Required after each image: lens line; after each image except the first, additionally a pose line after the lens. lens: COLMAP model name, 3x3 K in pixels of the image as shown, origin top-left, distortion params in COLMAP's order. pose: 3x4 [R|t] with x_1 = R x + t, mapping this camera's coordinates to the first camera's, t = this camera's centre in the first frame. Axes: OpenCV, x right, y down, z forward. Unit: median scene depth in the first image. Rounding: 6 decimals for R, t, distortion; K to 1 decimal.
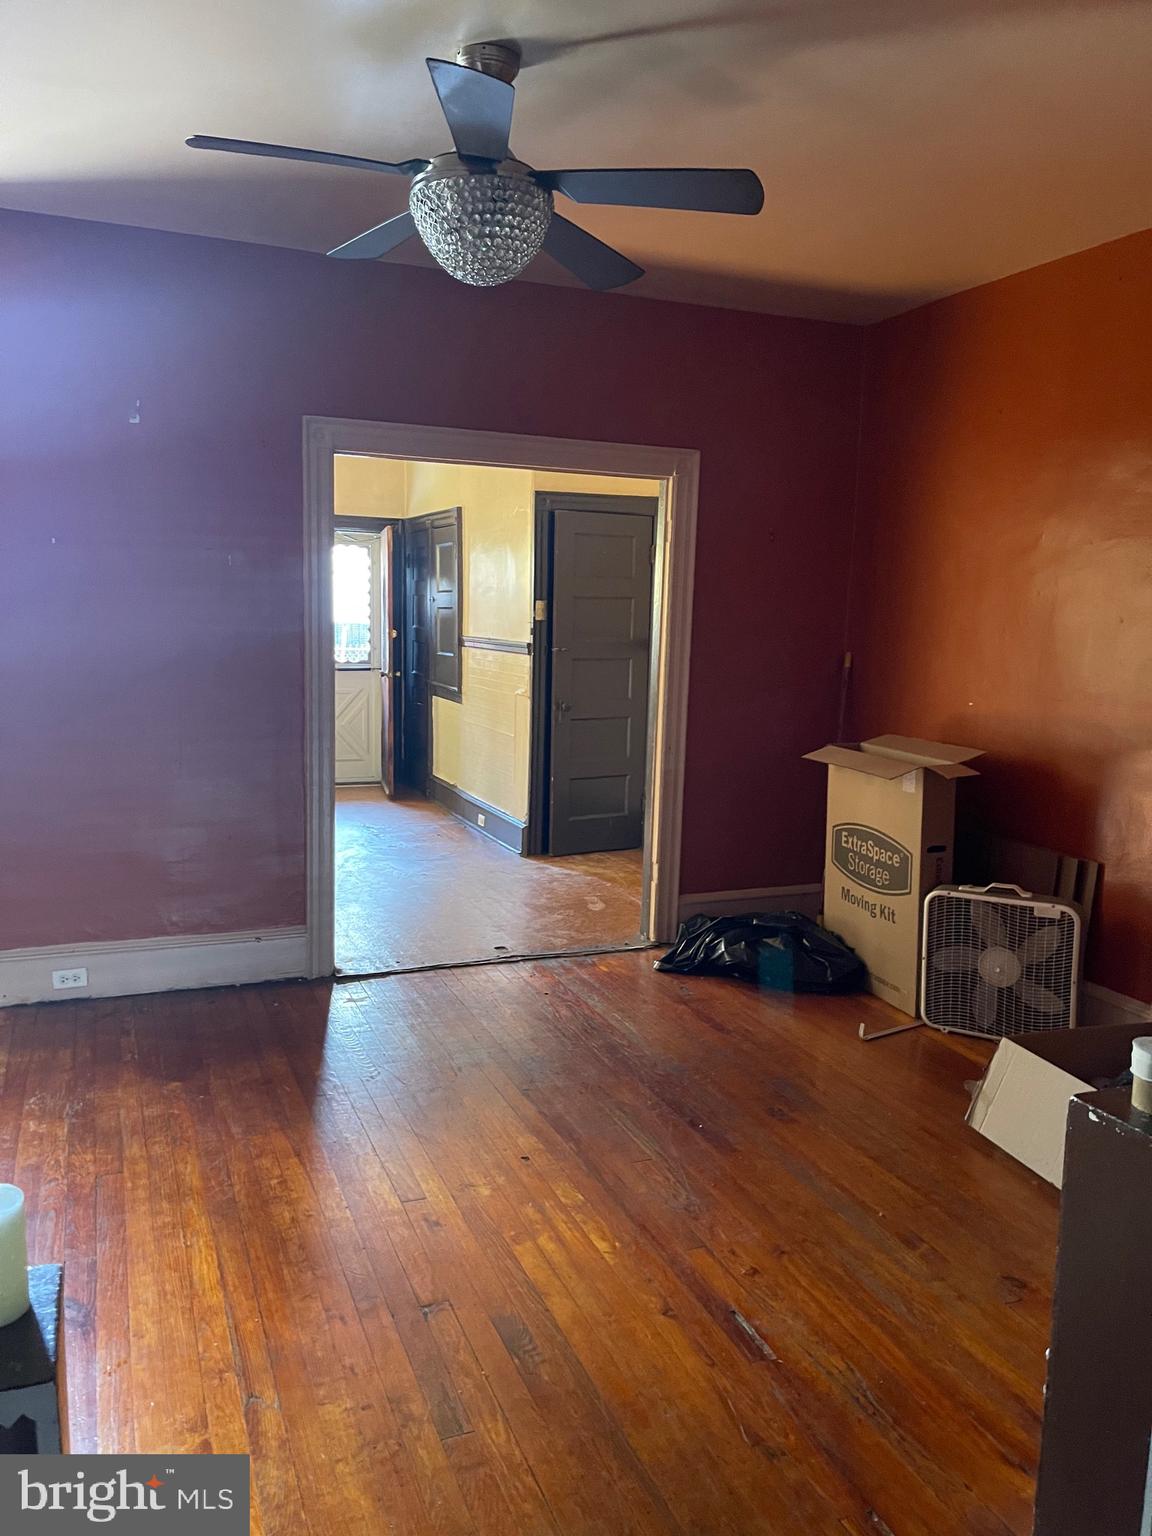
lens RADIAL K [[1133.4, 0, 575.6], [0, 1133.4, 761.3], [0, 0, 1]] dist [0.071993, -0.100706]
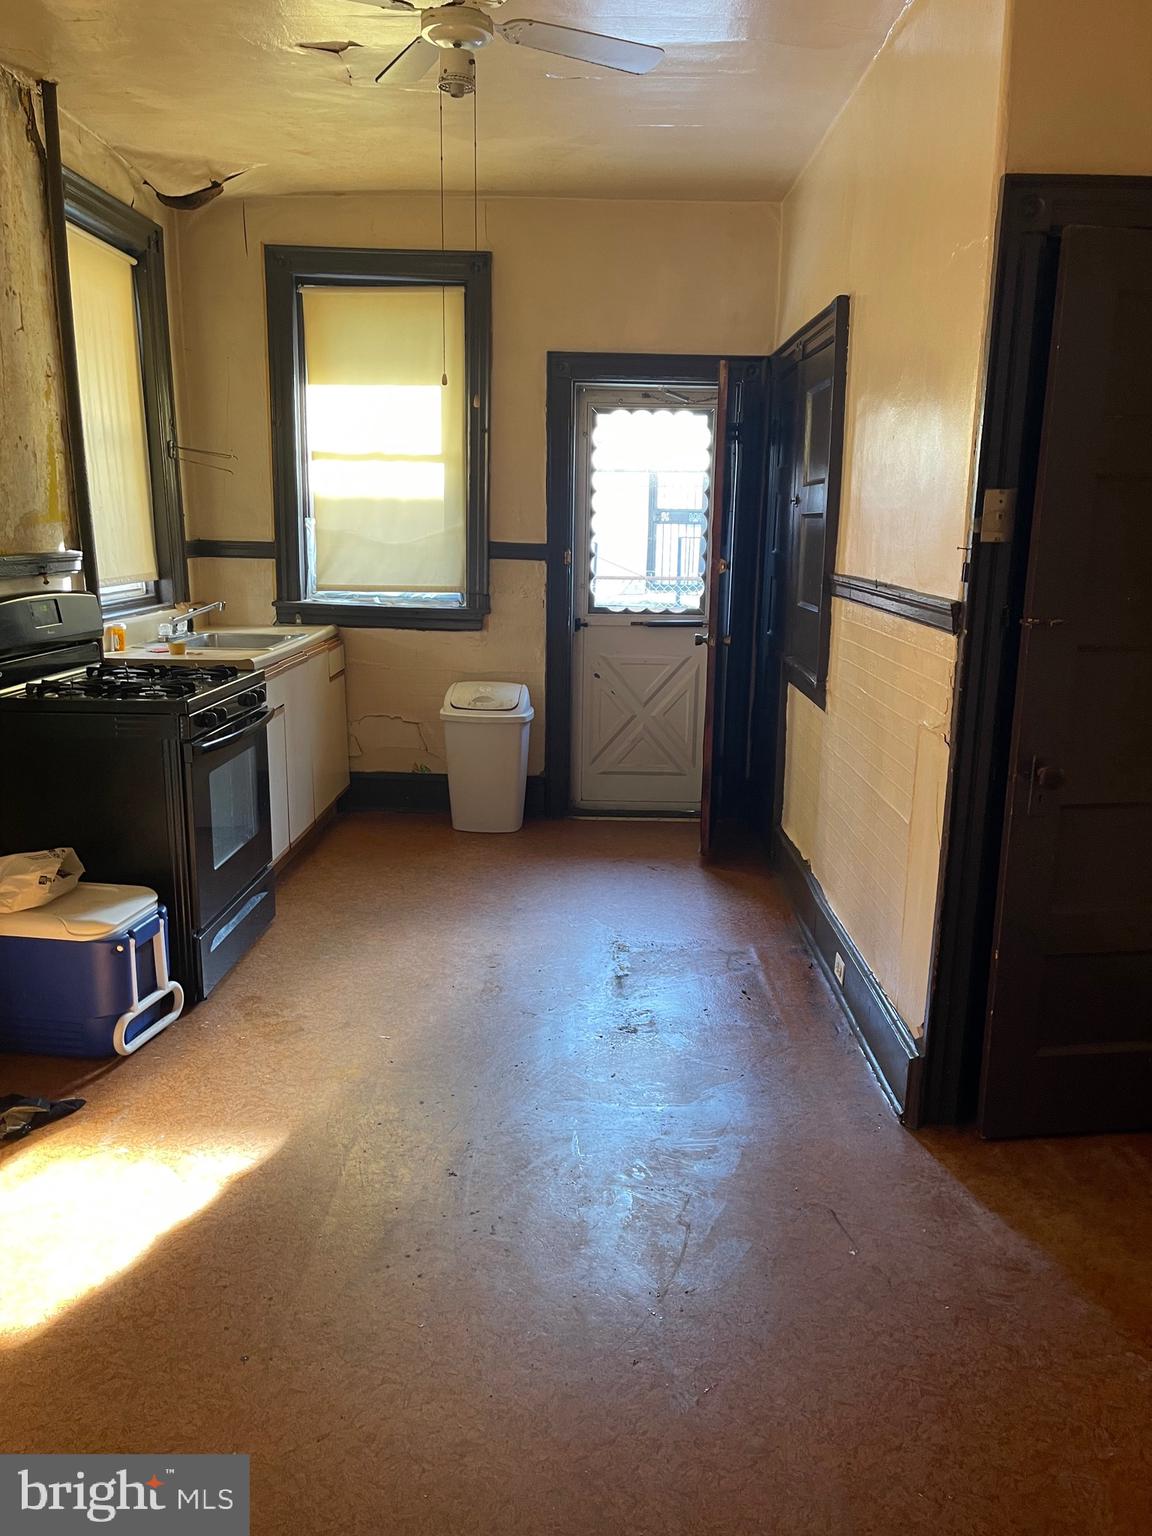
lens RADIAL K [[1133.4, 0, 575.6], [0, 1133.4, 761.3], [0, 0, 1]] dist [0.071993, -0.100706]
pose [[0.916408, 0.071943, -0.393726, -0.003140], [-0.043141, 0.995737, 0.081531, -0.071853], [0.397913, -0.057730, 0.915605, 0.553744]]
